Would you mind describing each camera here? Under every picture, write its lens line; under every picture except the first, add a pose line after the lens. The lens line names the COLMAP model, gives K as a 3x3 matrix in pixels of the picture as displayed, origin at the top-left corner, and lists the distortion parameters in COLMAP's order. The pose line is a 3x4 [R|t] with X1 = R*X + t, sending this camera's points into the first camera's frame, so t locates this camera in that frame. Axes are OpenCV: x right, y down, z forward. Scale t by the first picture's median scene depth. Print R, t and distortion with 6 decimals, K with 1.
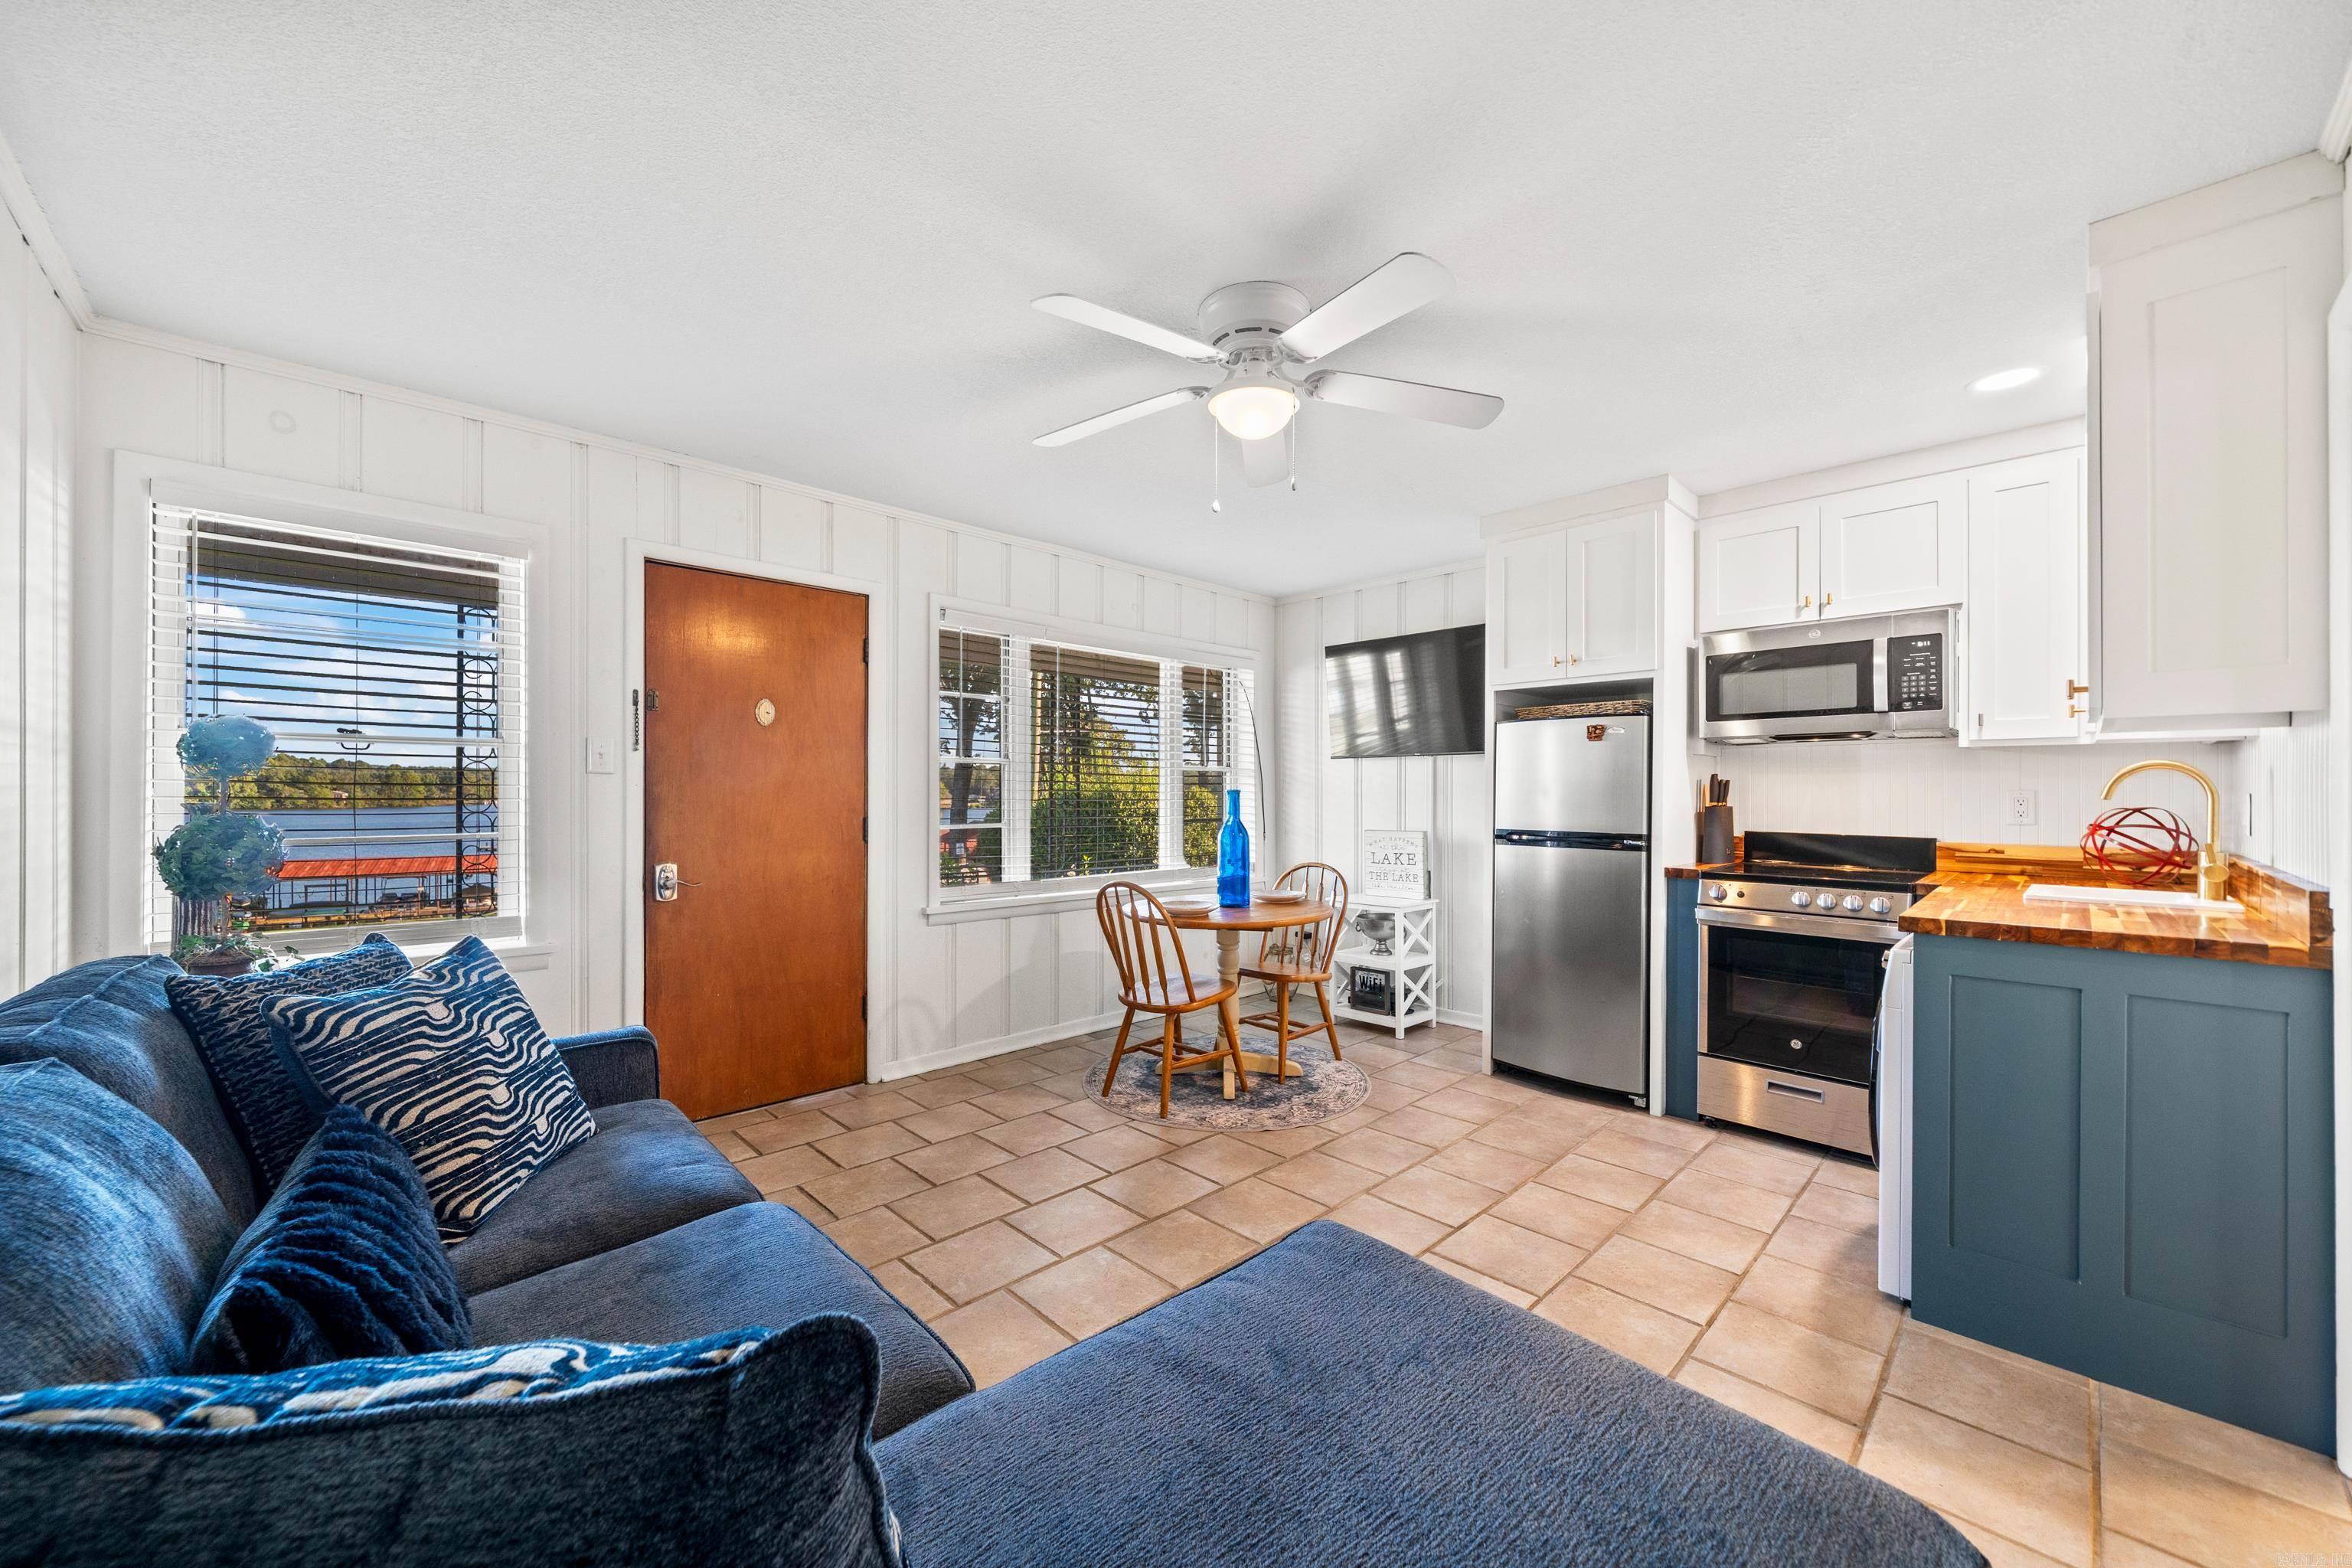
lens RADIAL K [[867.9, 0, 1166.1], [0, 867.9, 801.8], [0, 0, 1]] dist [-0.000168, 0.000135]
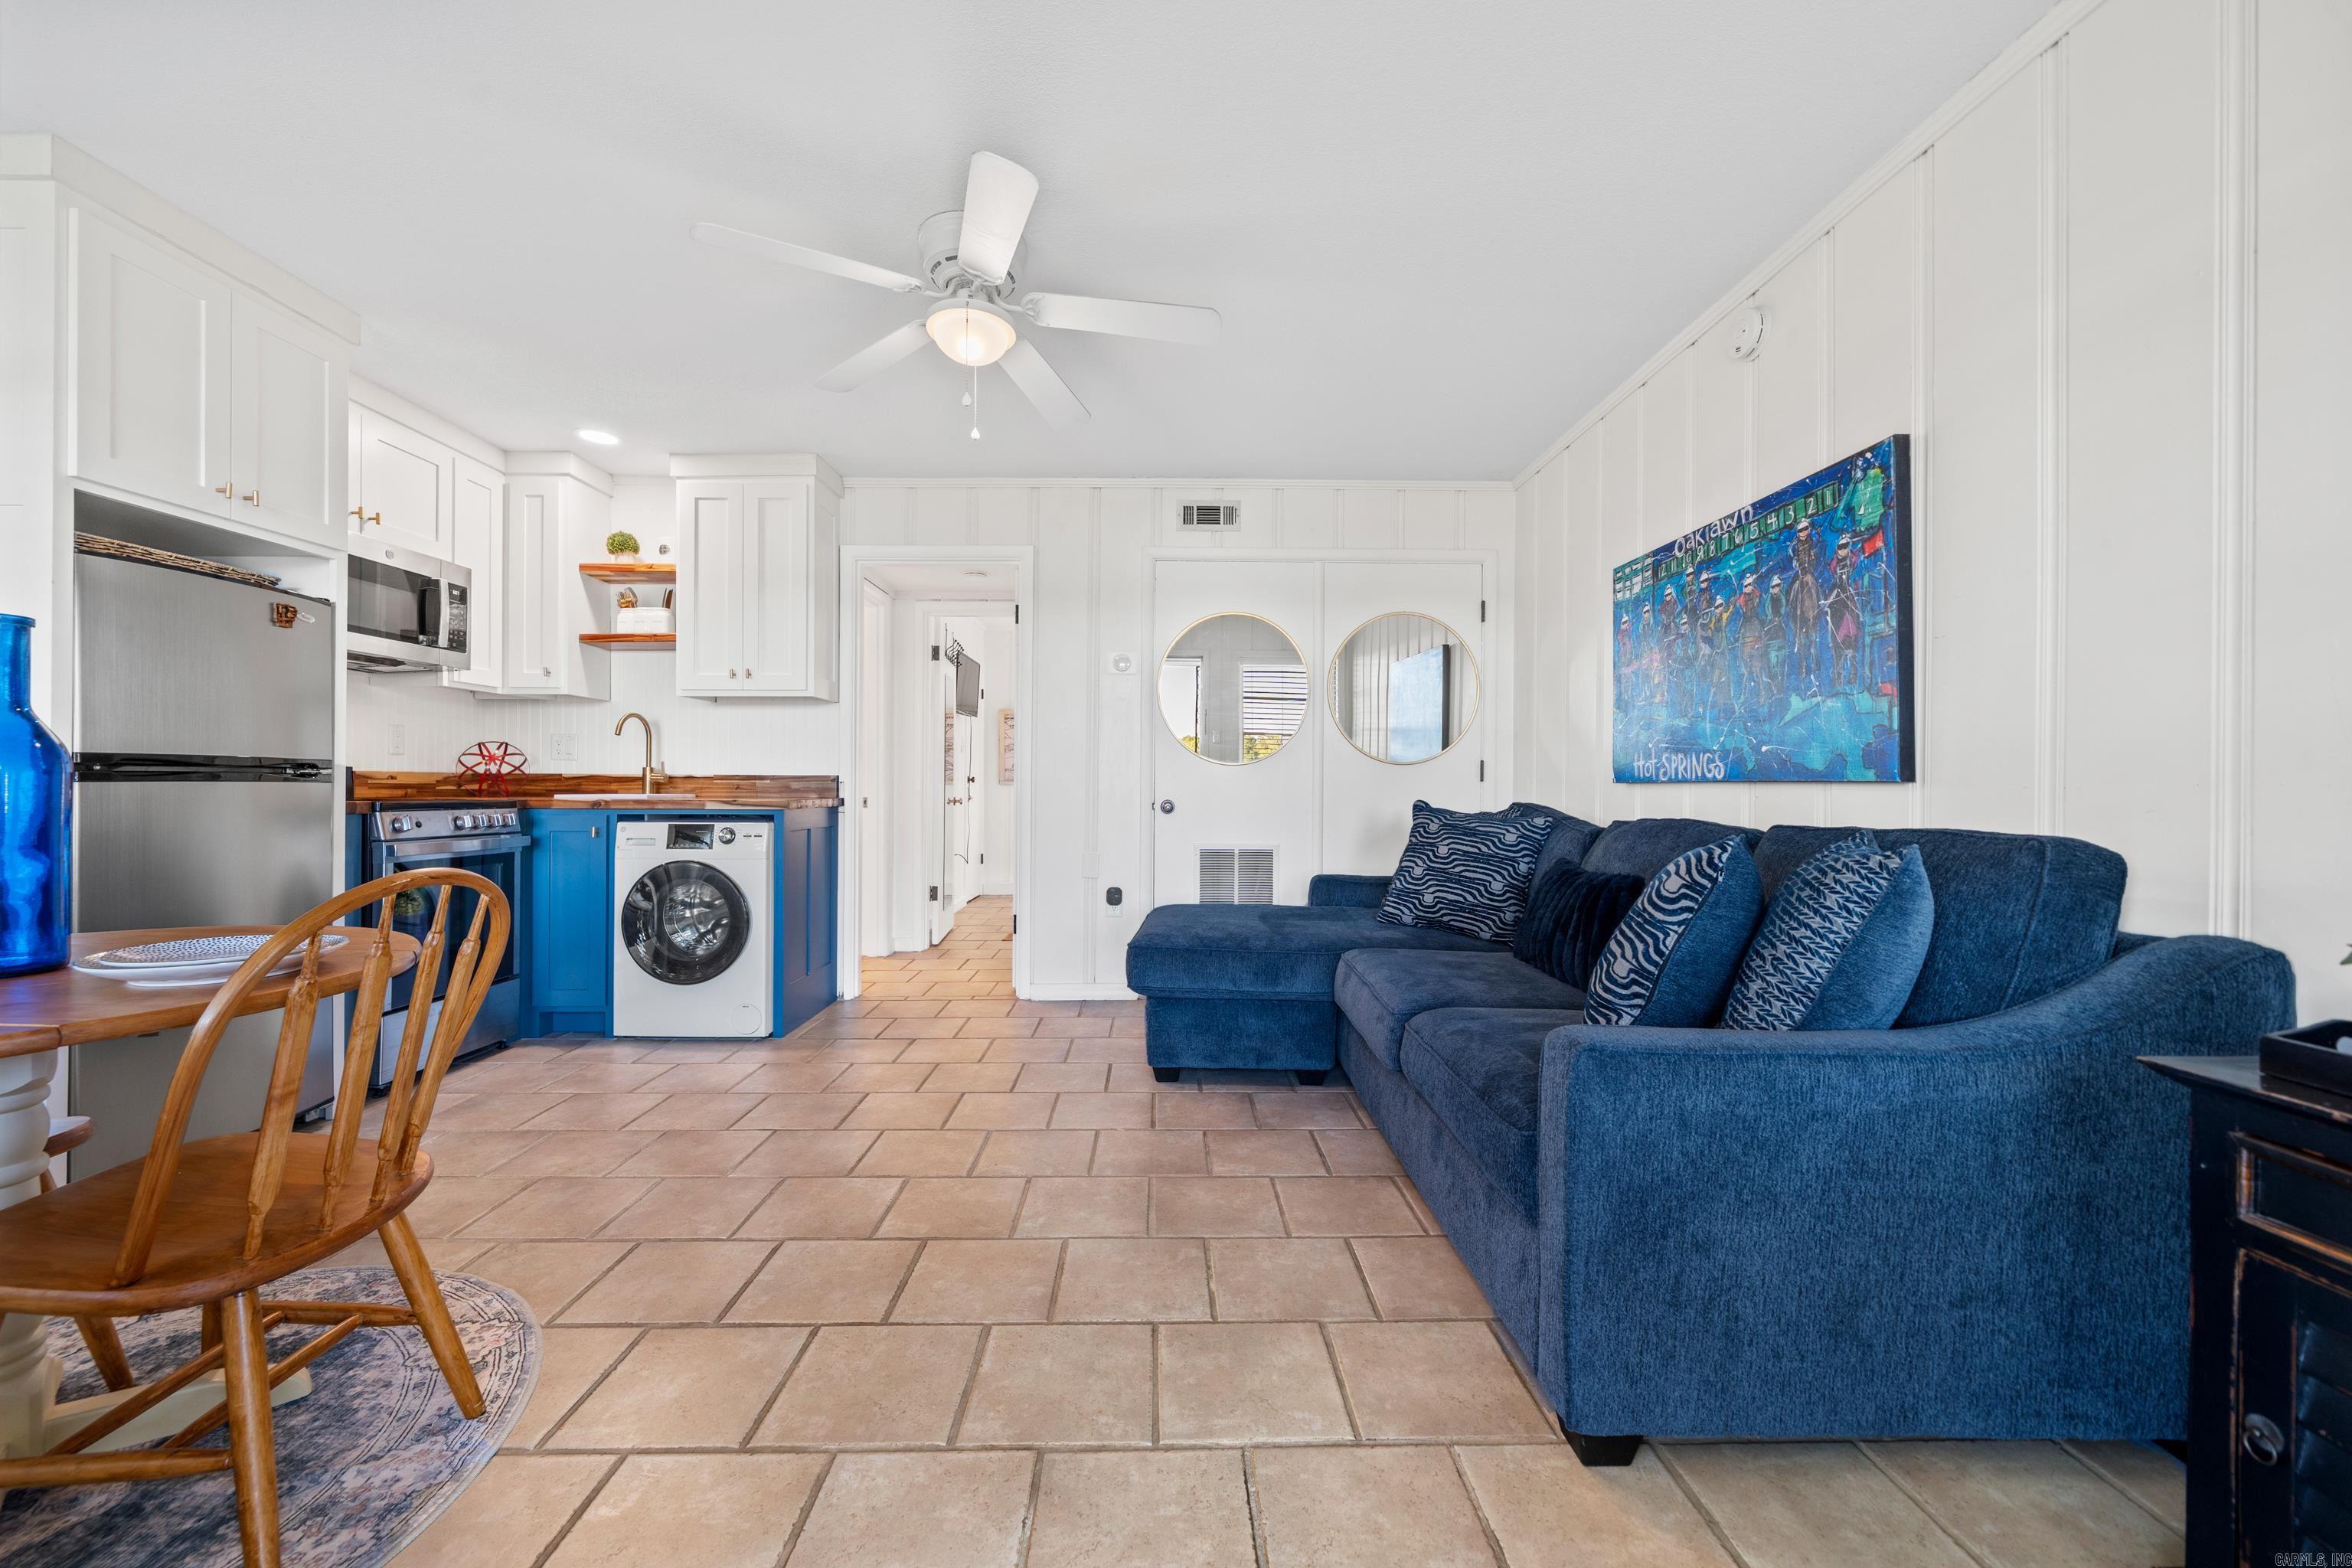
lens RADIAL K [[867.9, 0, 1174.8], [0, 867.9, 778.9], [0, 0, 1]] dist [-0.000168, 0.000135]
pose [[-0.736599, -0.002852, 0.676324, -0.514043], [-0.003122, 0.999995, 0.000817, 0.049849], [-0.676323, -0.001509, -0.736604, 1.036243]]
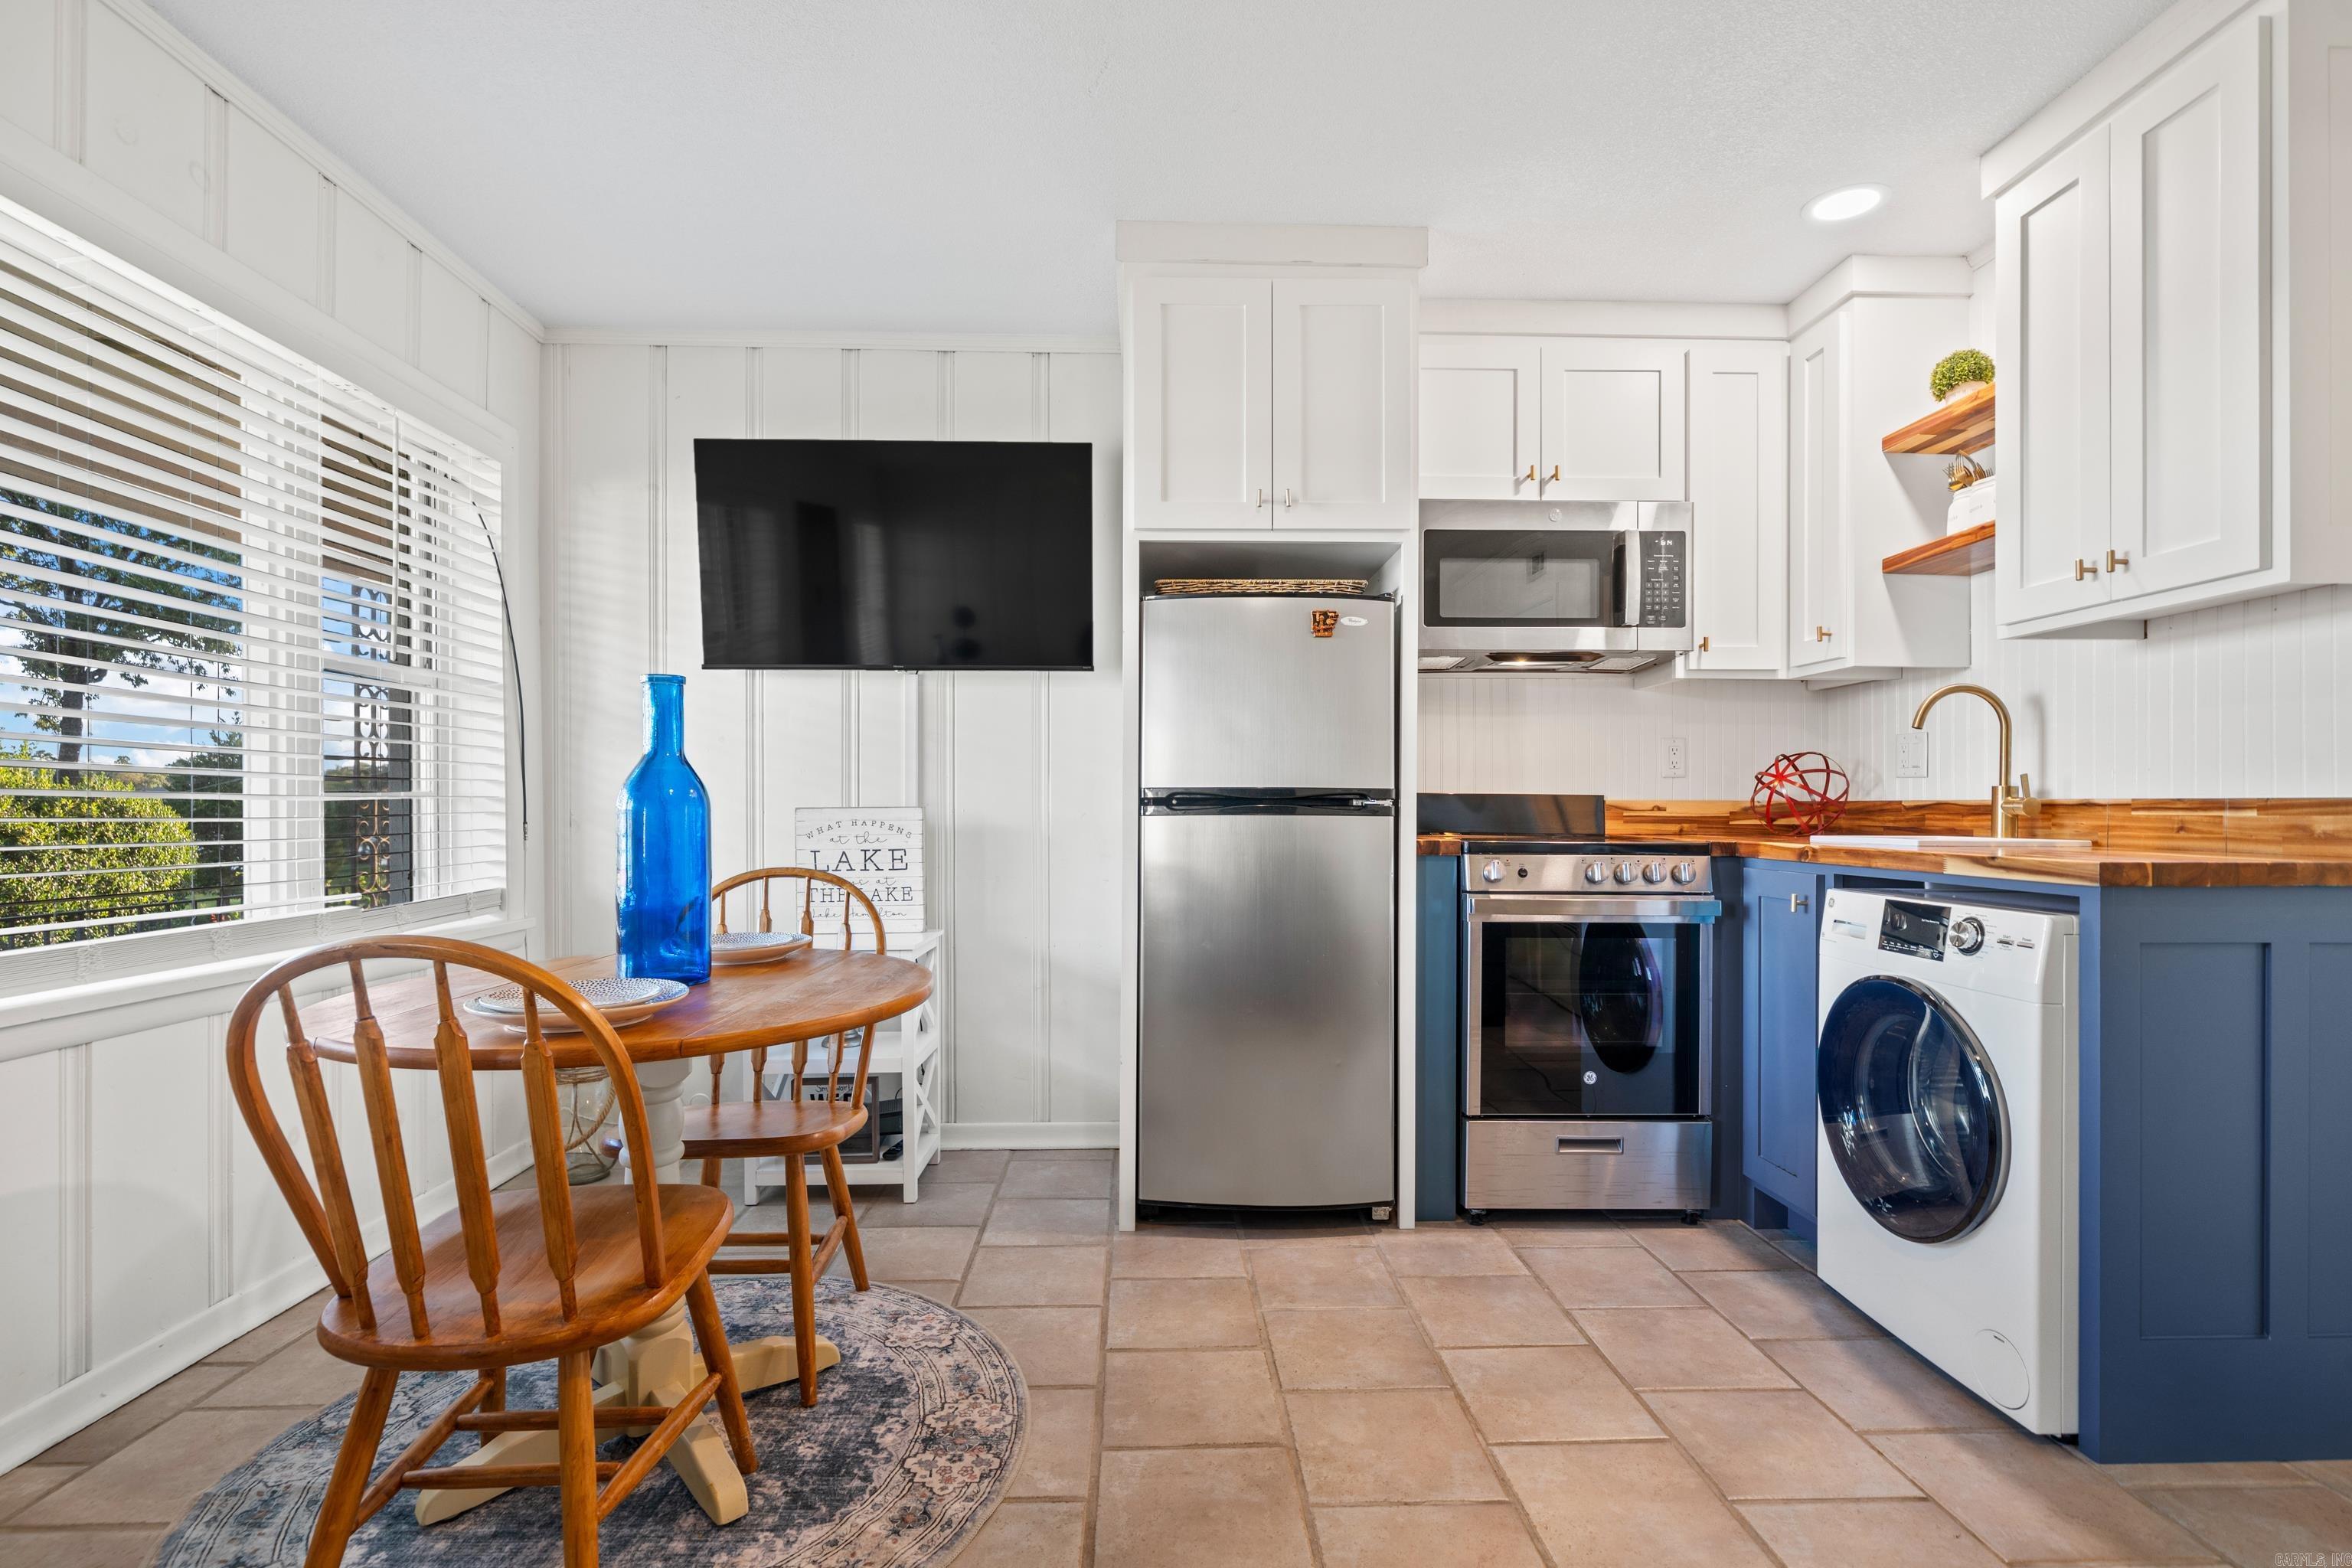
lens RADIAL K [[1095.6, 0, 1176.1], [0, 1095.6, 807.7], [0, 0, 1]] dist [0.003563, 0.000286]
pose [[0.665966, -0.001796, 0.745980, -0.147502], [0.006282, 0.999975, -0.003201, 0.051468], [-0.745955, 0.006818, 0.665961, 0.570234]]
